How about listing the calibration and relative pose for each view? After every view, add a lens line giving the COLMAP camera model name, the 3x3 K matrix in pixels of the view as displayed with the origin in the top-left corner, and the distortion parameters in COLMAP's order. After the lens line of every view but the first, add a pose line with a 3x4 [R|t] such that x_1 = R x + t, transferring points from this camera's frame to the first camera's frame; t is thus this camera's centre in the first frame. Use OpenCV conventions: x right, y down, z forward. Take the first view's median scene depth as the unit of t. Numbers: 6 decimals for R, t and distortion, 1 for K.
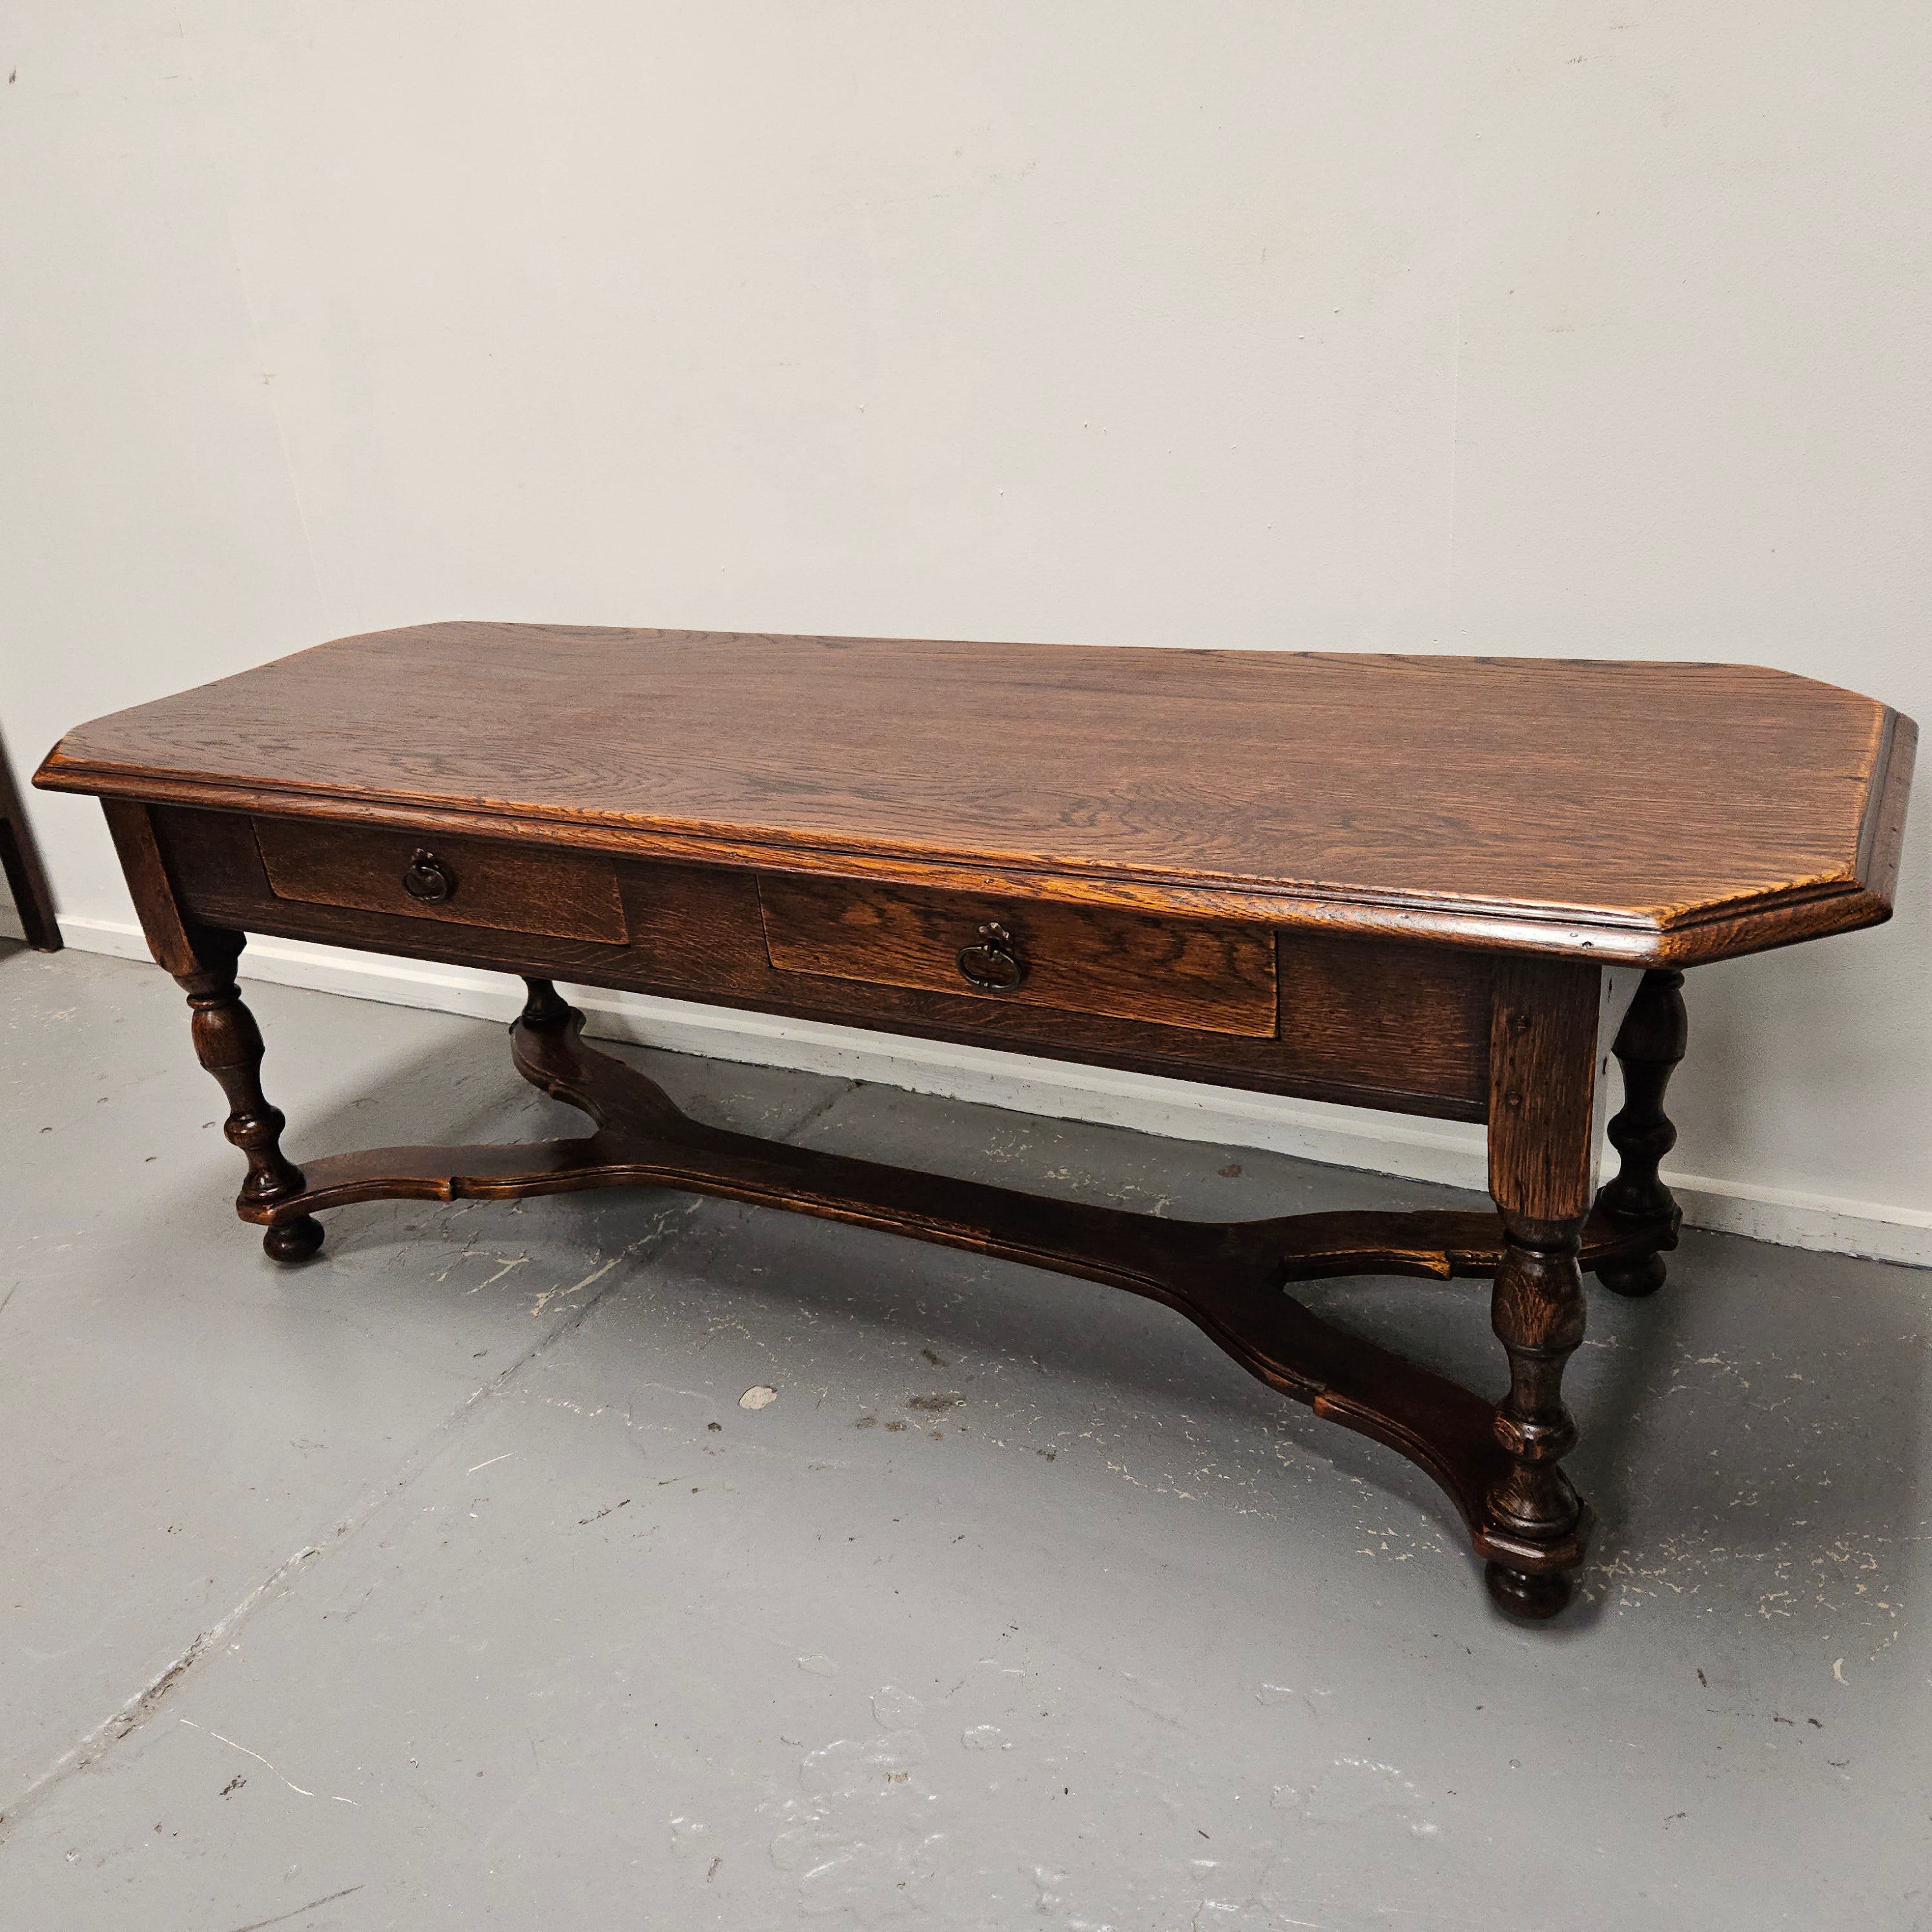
lens RADIAL K [[1740.0, 0, 954.0], [0, 1740.0, 967.1], [0, 0, 1]] dist [0.071823, -0.071916]
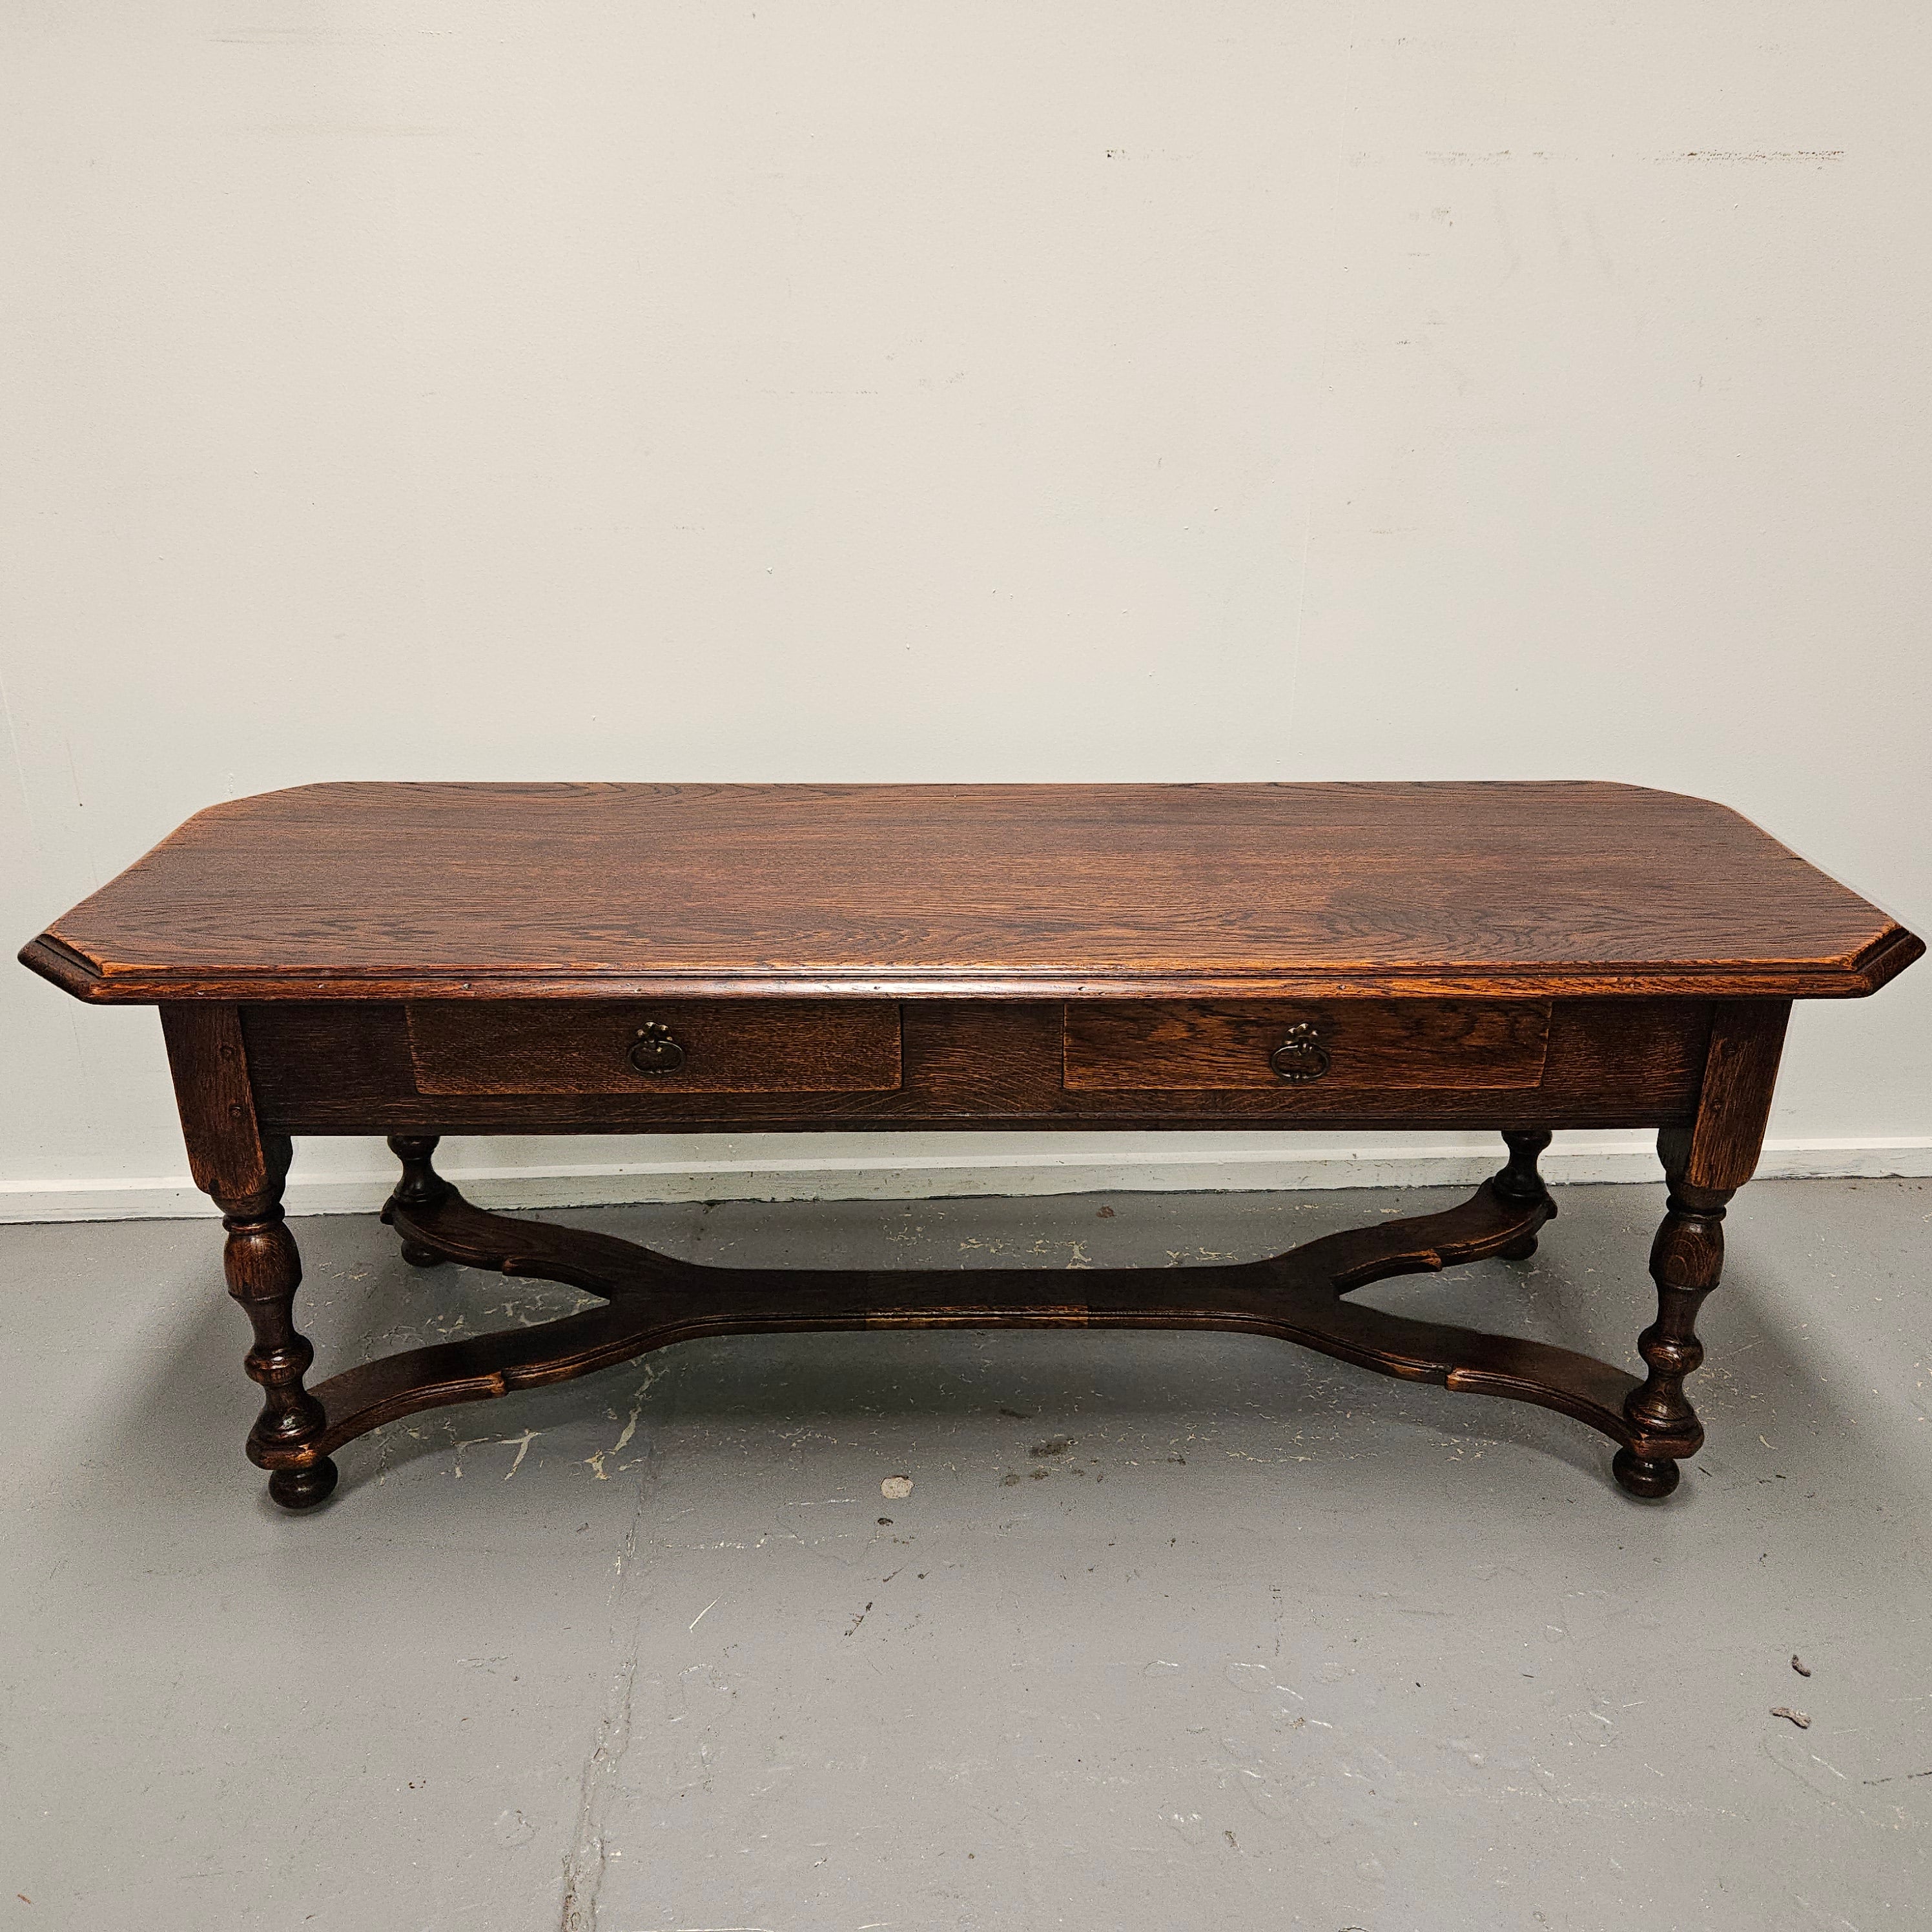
lens RADIAL K [[1740.0, 0, 975.6], [0, 1740.0, 976.6], [0, 0, 1]] dist [0.071823, -0.071916]
pose [[0.863745, -0.097674, 0.494373, -0.710776], [0.121562, 0.992450, -0.016307, -0.060729], [-0.489048, 0.074182, 0.869097, 0.059503]]
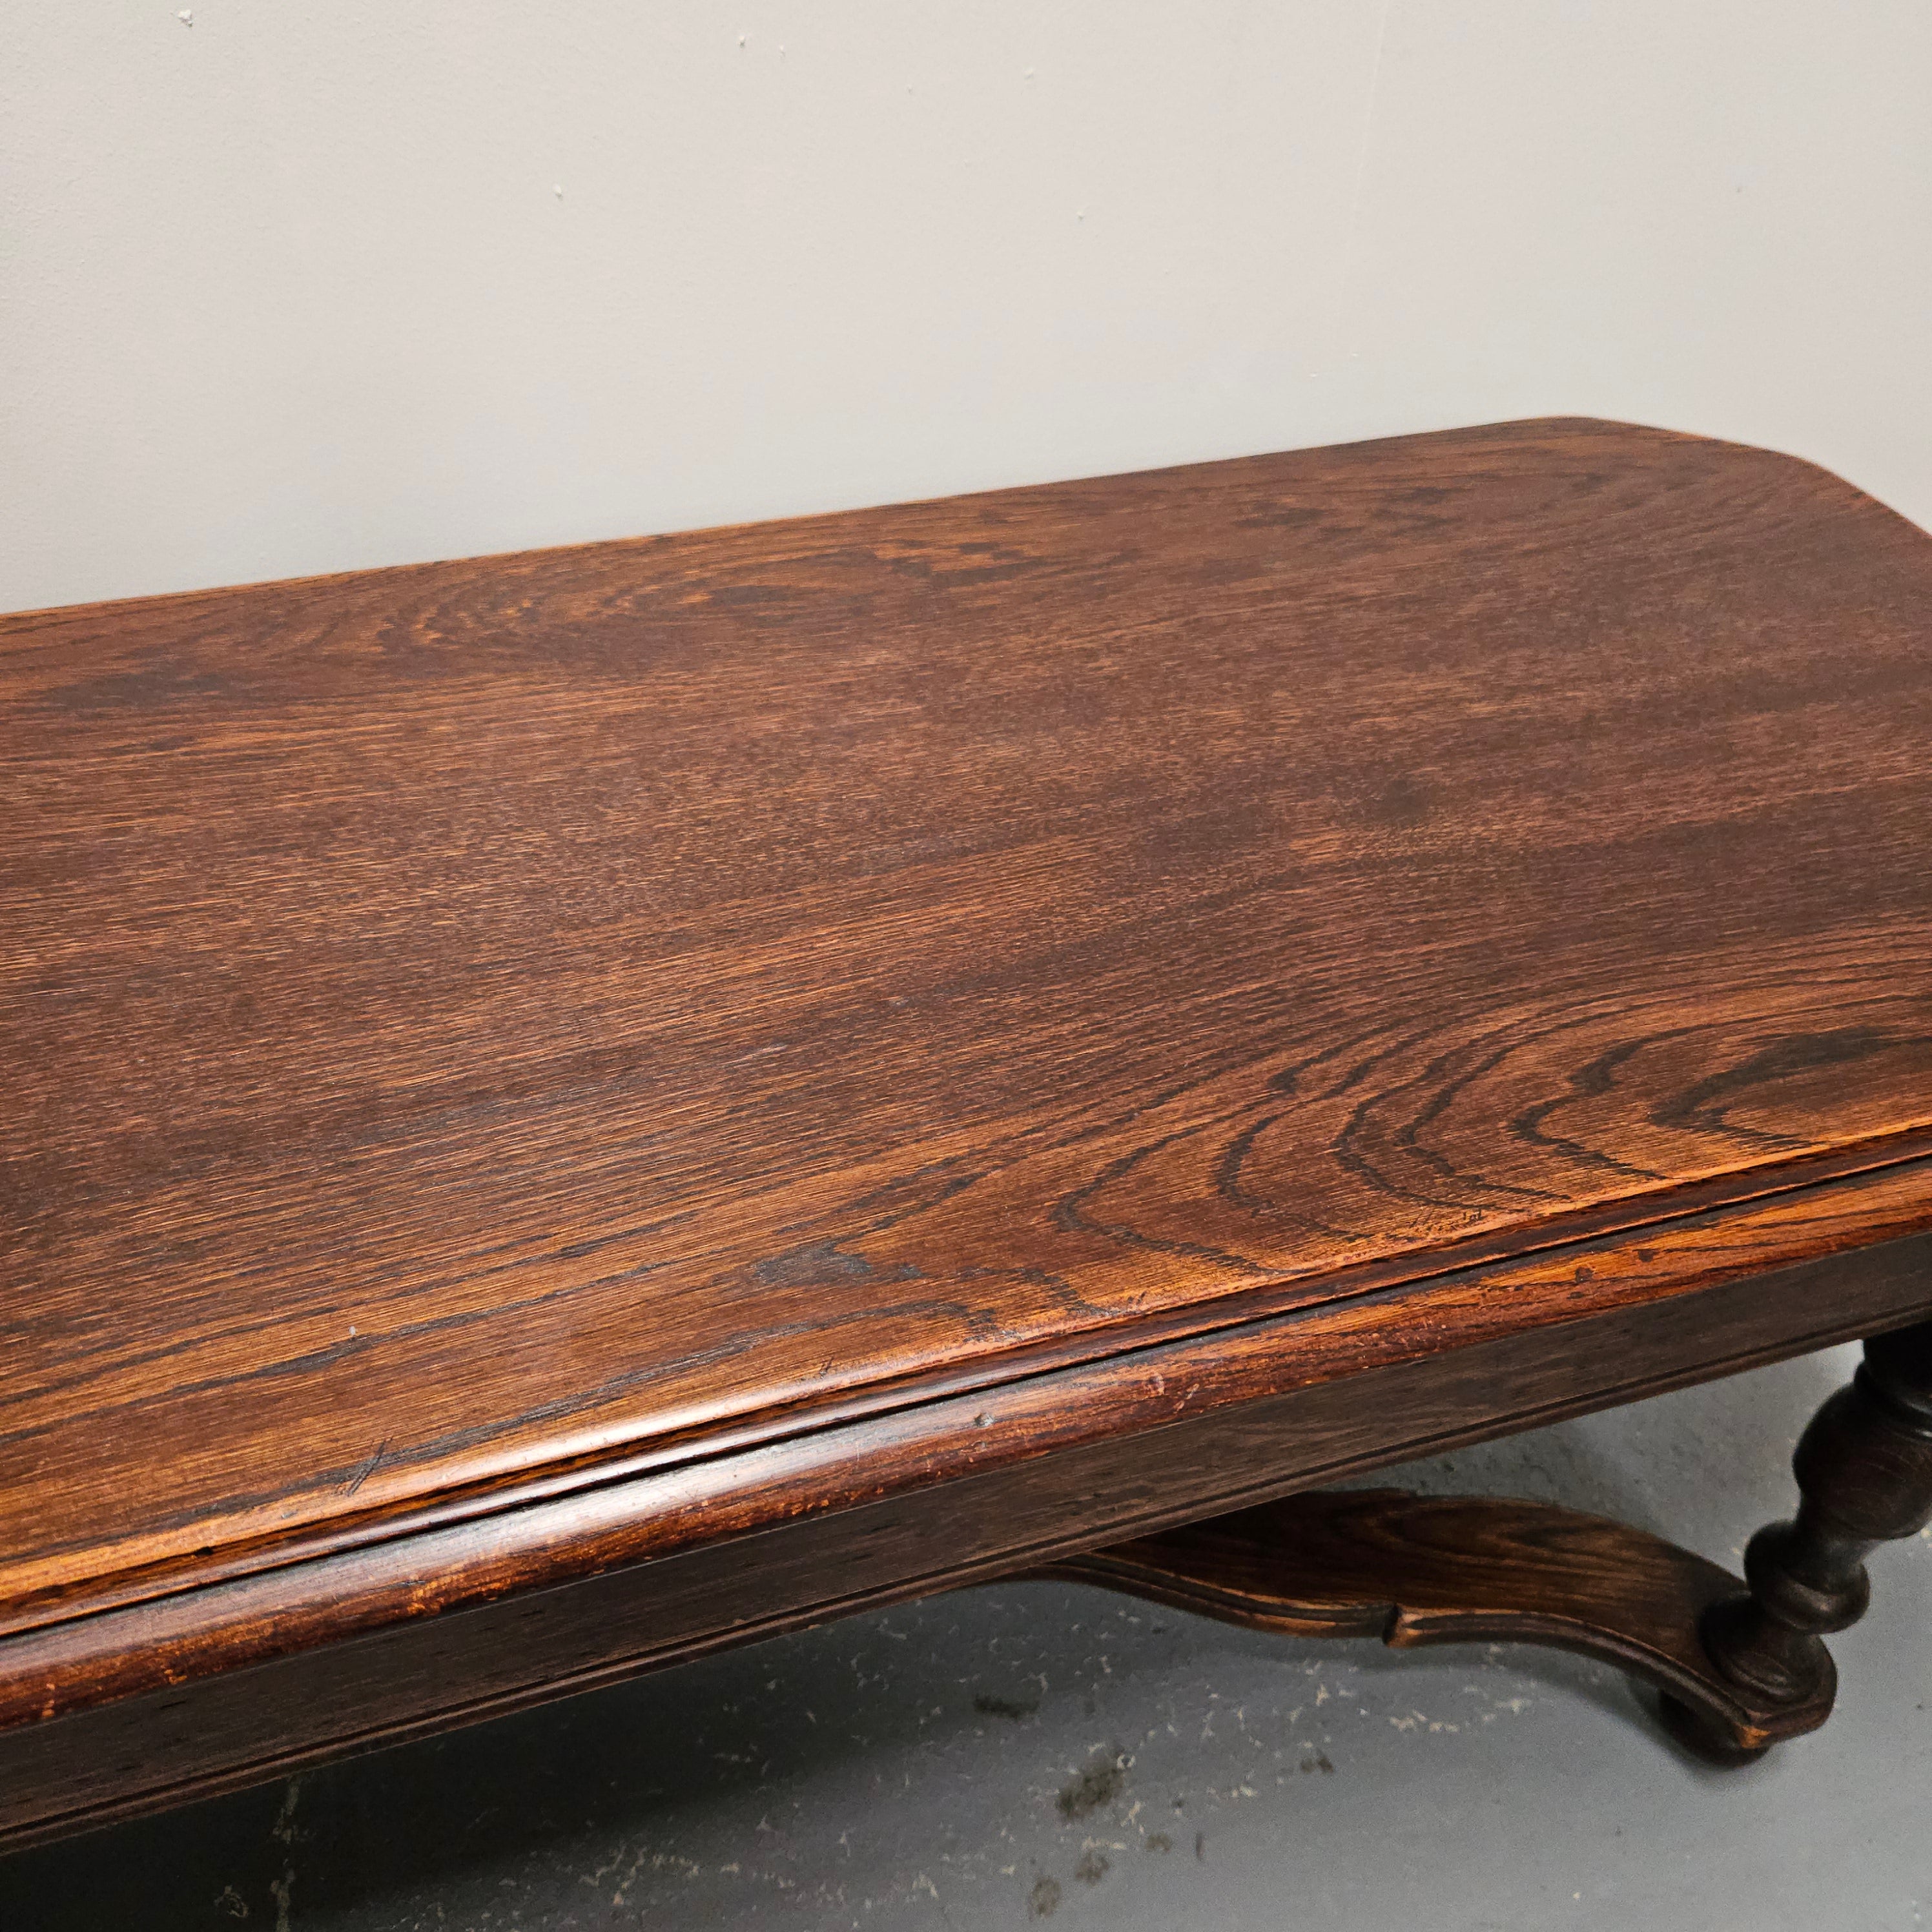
lens RADIAL K [[1740.0, 0, 938.0], [0, 1740.0, 988.6], [0, 0, 1]] dist [0.071823, -0.071916]
pose [[-0.701409, 0.527445, -0.479403, 0.045240], [-0.232841, 0.466142, 0.853520, -0.612441], [0.673655, 0.710292, -0.204145, 1.397485]]
